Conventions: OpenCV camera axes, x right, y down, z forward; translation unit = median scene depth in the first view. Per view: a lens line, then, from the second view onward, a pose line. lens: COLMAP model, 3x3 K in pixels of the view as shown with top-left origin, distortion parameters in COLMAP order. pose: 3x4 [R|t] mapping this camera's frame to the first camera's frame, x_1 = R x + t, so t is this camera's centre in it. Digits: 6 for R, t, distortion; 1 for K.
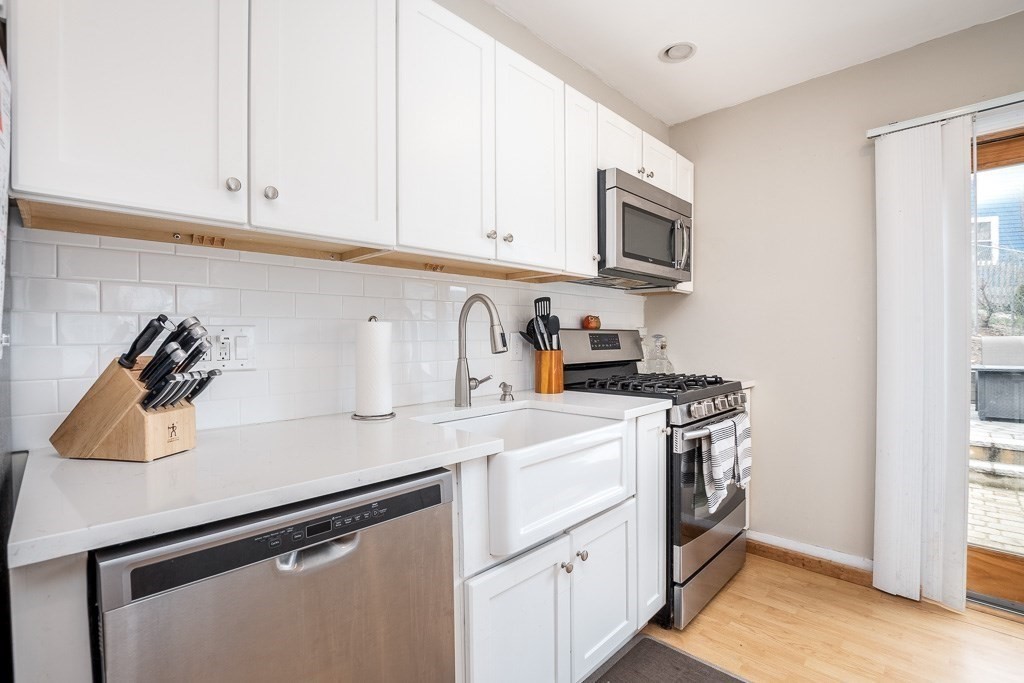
lens RADIAL K [[461.1, 0, 497.1], [0, 461.1, 342.5], [0, 0, 1]] dist [-0.039024, 0.007880]
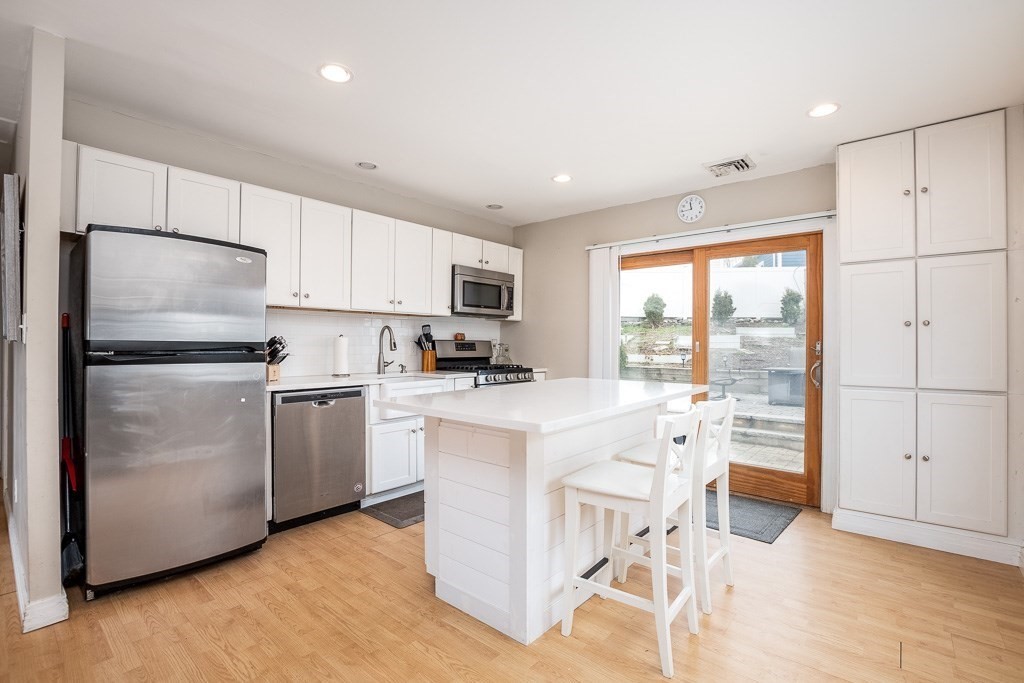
lens RADIAL K [[461.1, 0, 517.5], [0, 461.1, 346.8], [0, 0, 1]] dist [-0.039024, 0.007880]
pose [[0.995405, 0.012795, 0.094891, 0.326029], [-0.012404, 0.999912, -0.004704, 0.005275], [-0.094943, 0.003505, 0.995477, -1.142145]]
